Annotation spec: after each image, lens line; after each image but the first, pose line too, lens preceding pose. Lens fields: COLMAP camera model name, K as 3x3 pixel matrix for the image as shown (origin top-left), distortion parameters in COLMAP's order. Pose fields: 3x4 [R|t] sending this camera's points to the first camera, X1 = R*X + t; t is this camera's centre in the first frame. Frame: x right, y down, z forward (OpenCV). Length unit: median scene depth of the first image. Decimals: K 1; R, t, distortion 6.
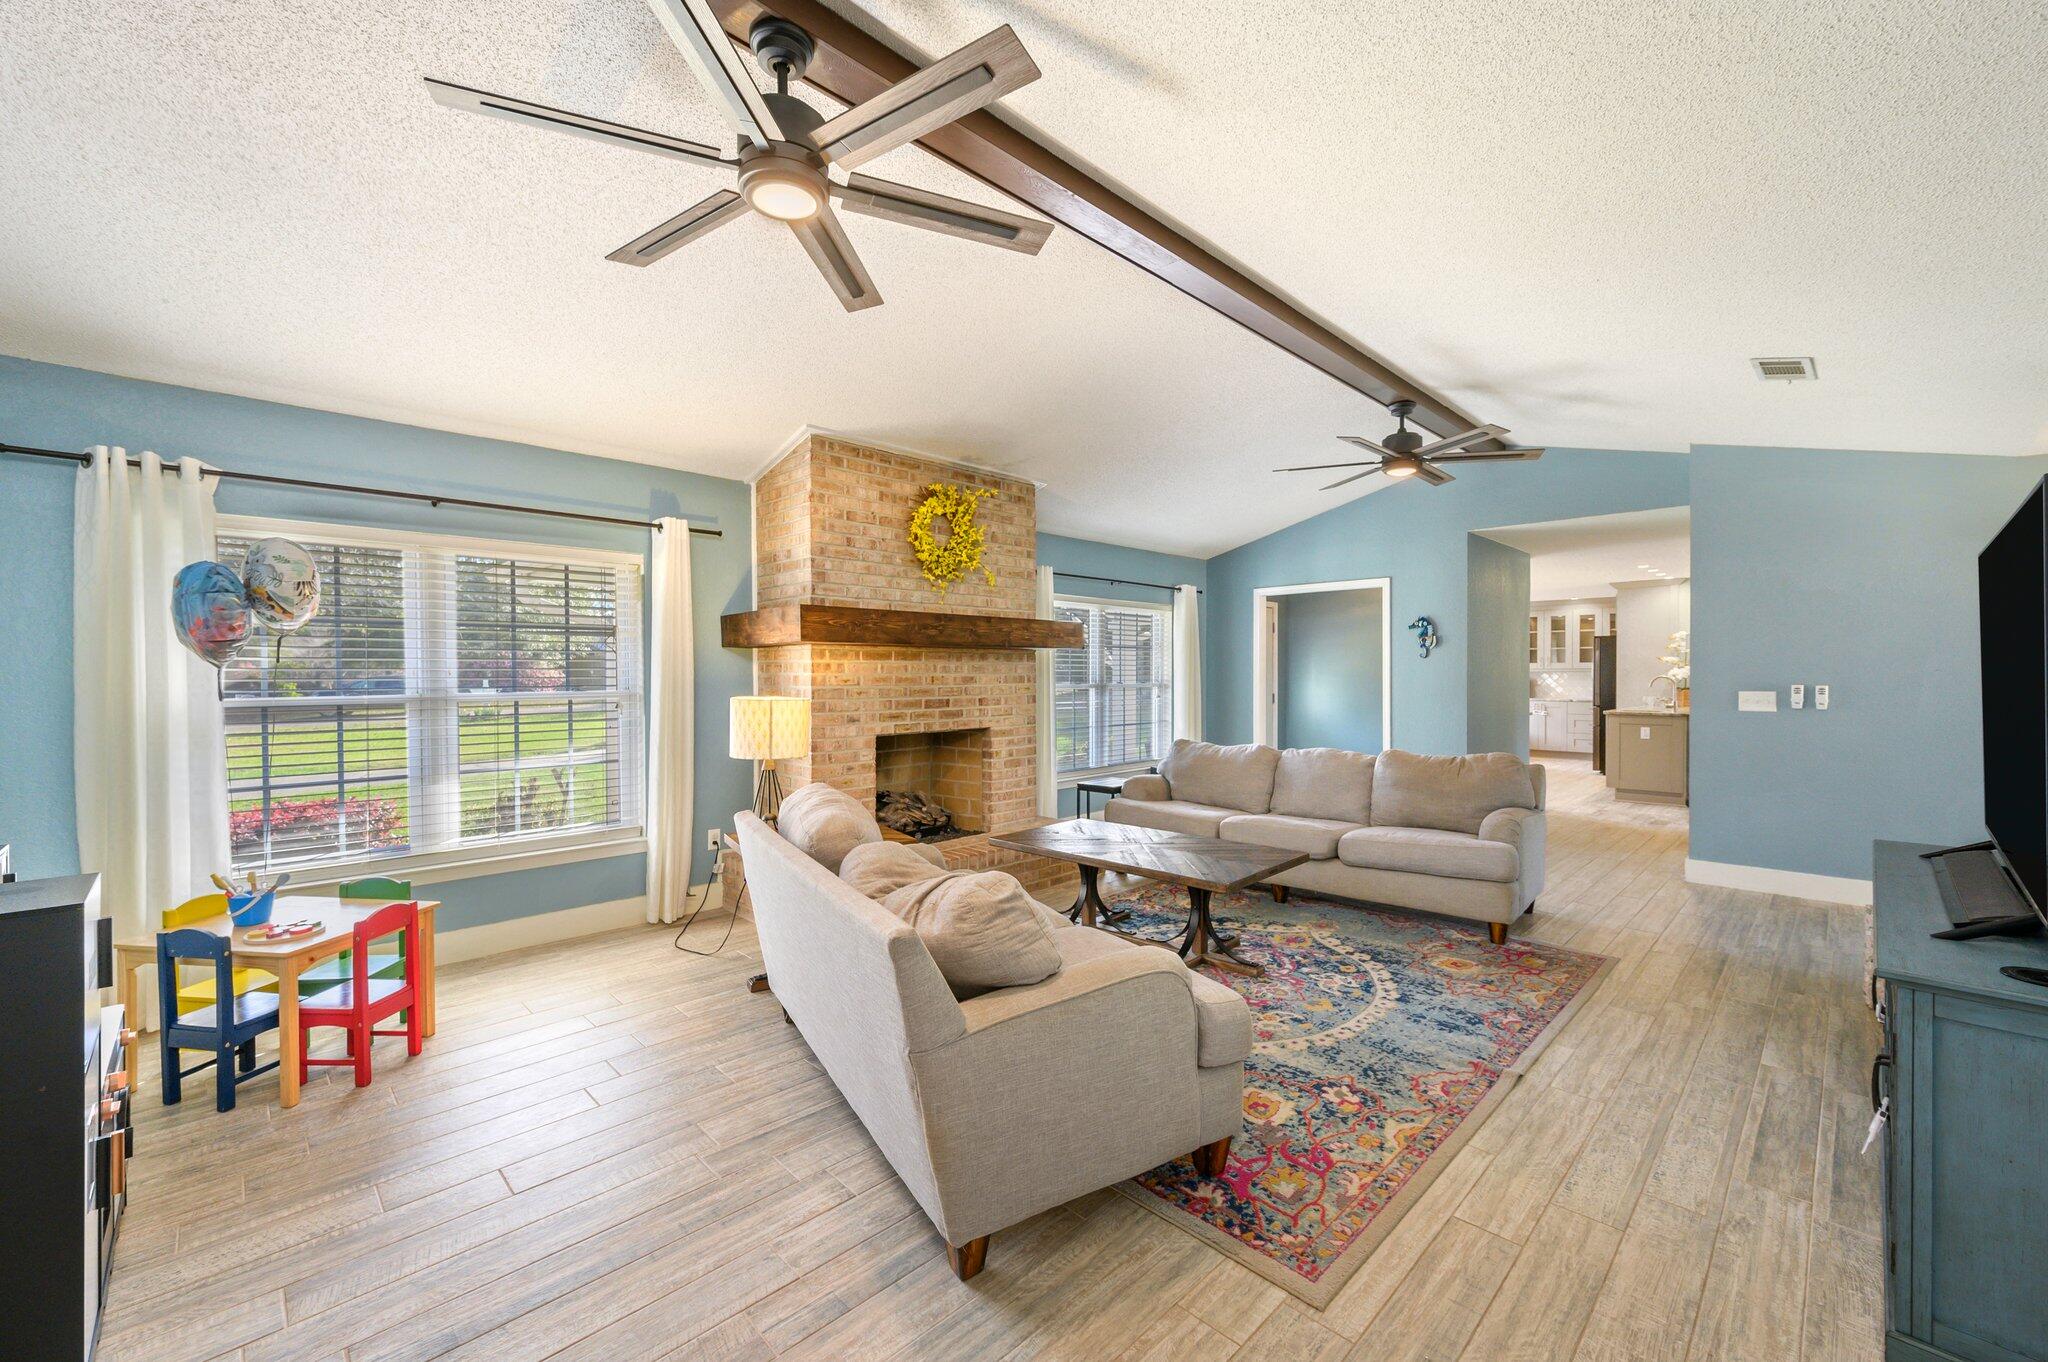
lens RADIAL K [[845.3, 0, 1028.9], [0, 845.3, 683.8], [0, 0, 1]] dist [0.004747, 0.000290]
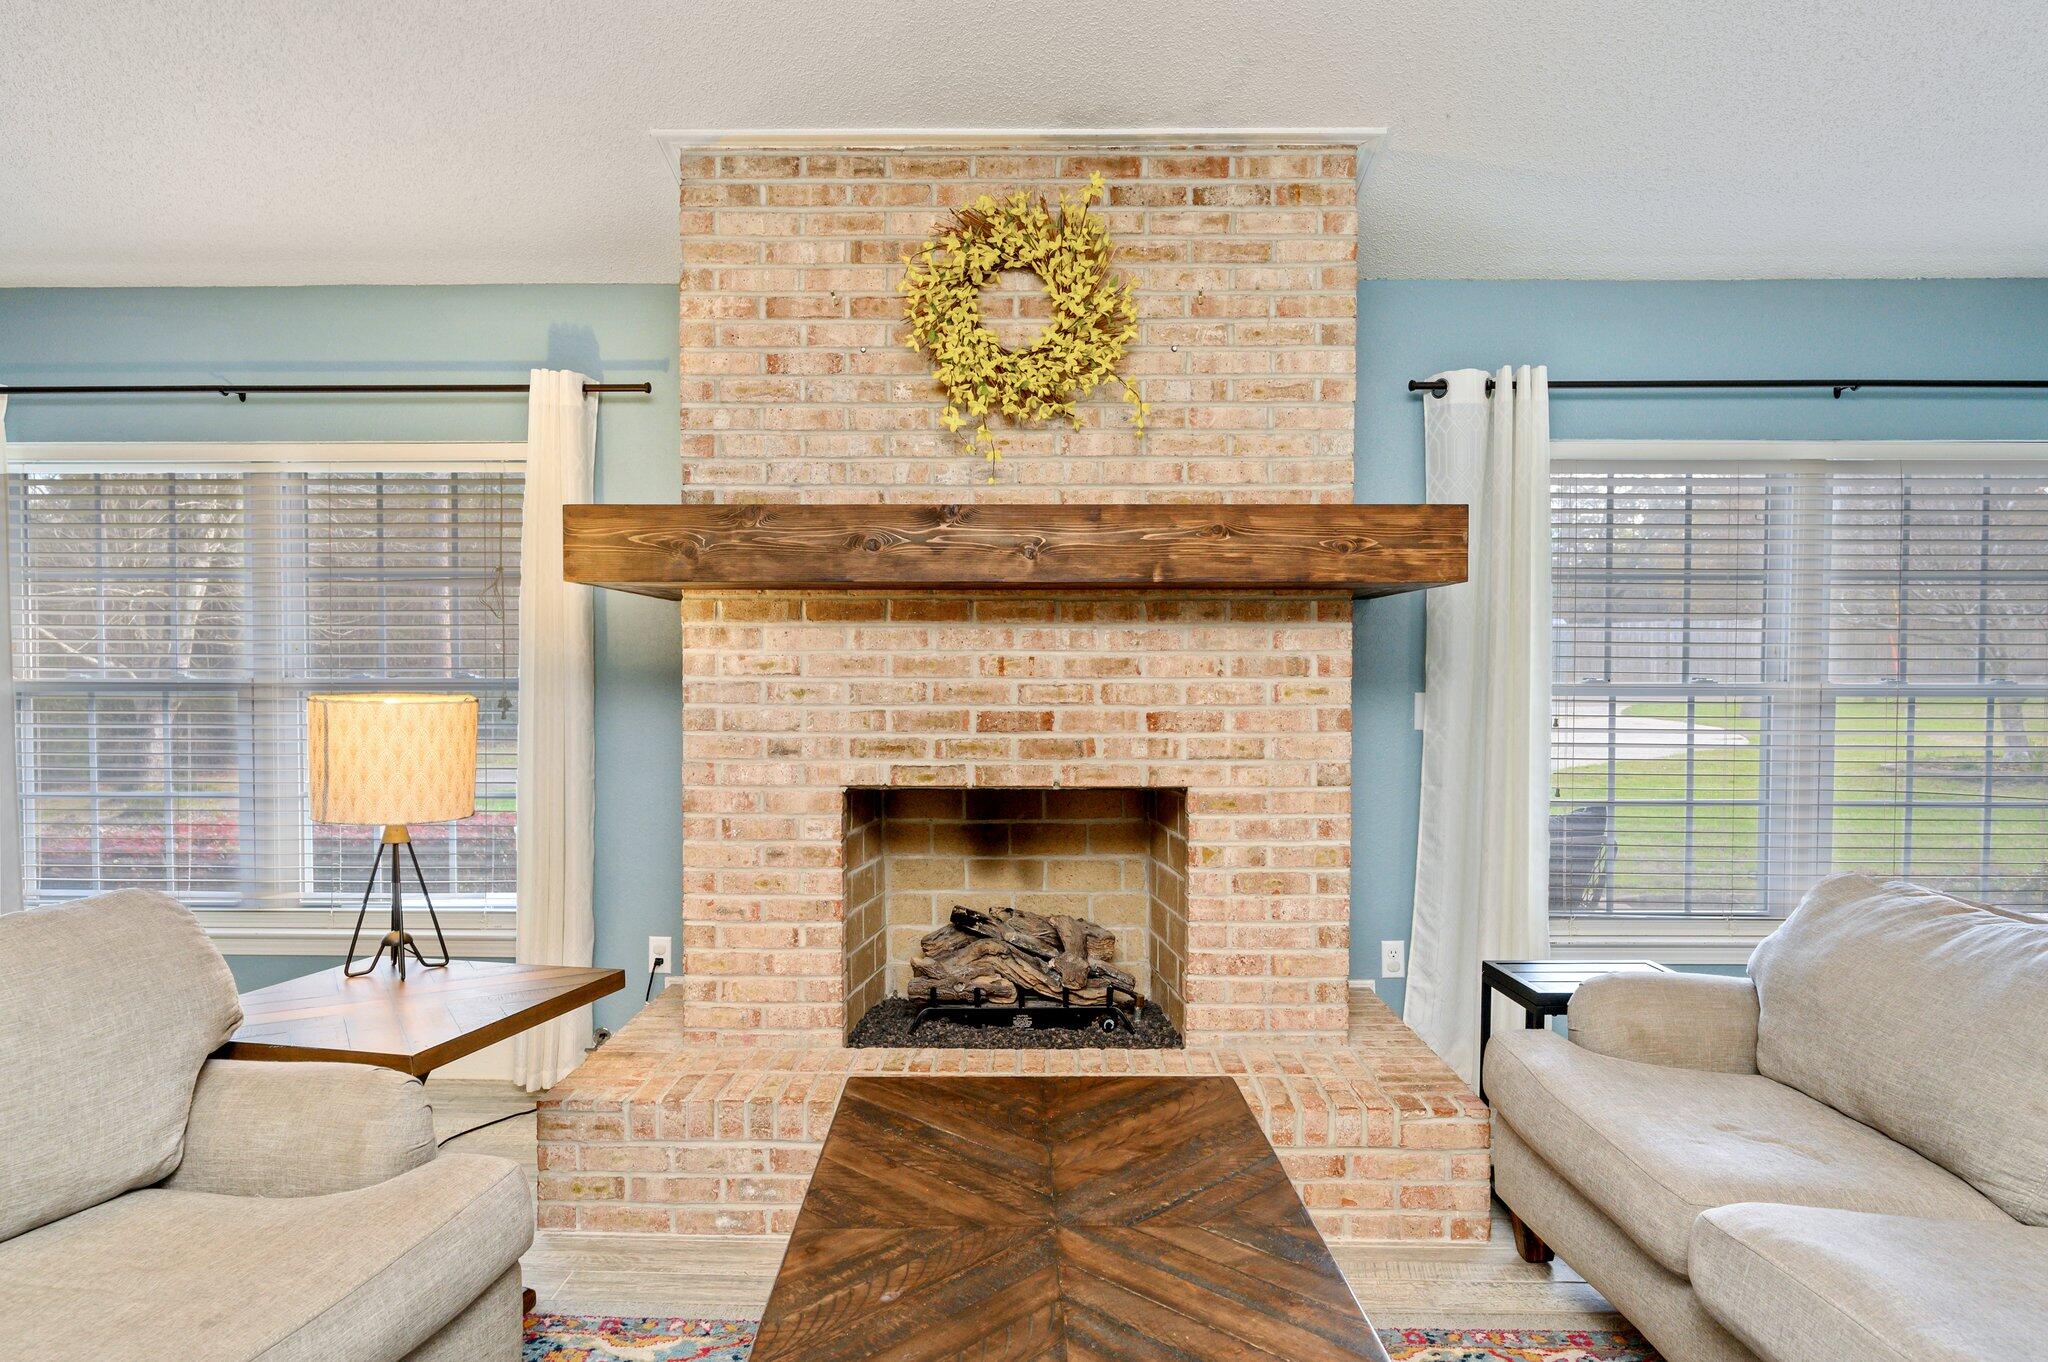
lens RADIAL K [[1314.6, 0, 1029.2], [0, 1314.6, 687.2], [0, 0, 1]] dist [0.006559, 0.001126]
pose [[0.685816, 0.017997, -0.727553, 0.389765], [-0.012900, 0.999838, 0.012571, -0.002206], [0.727661, 0.000764, 0.685937, 0.578628]]
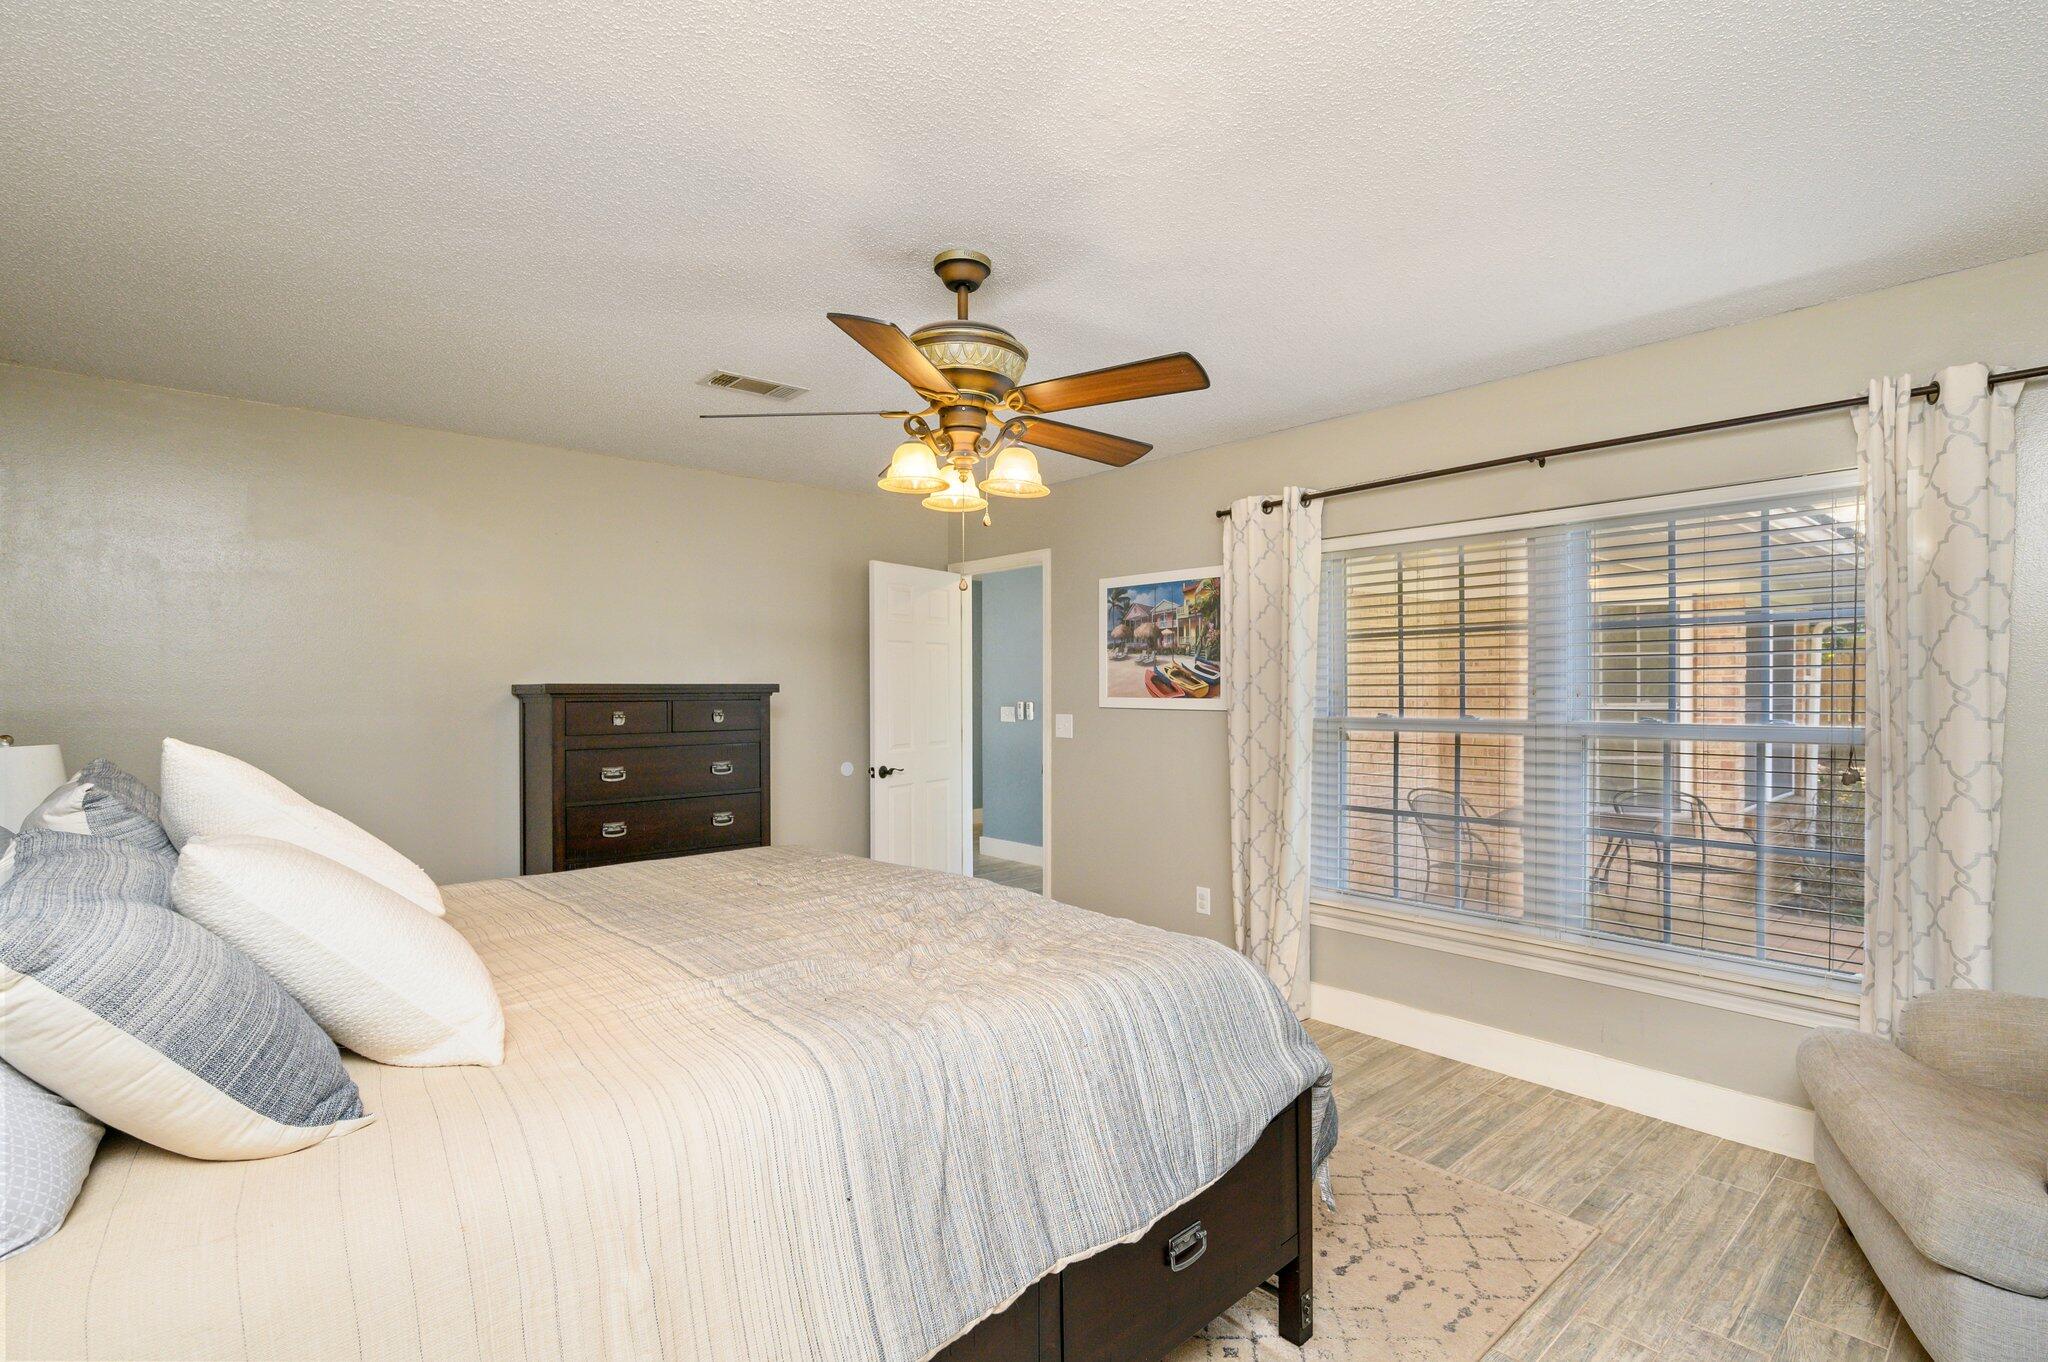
lens RADIAL K [[966.4, 0, 1023.3], [0, 966.4, 691.3], [0, 0, 1]] dist [-0.002727, 0.001285]
pose [[-0.060237, -0.001518, -0.998183, 0.797636], [-0.000123, 0.999999, -0.001513, -0.016525], [0.998184, 0.000032, -0.060237, 1.113692]]
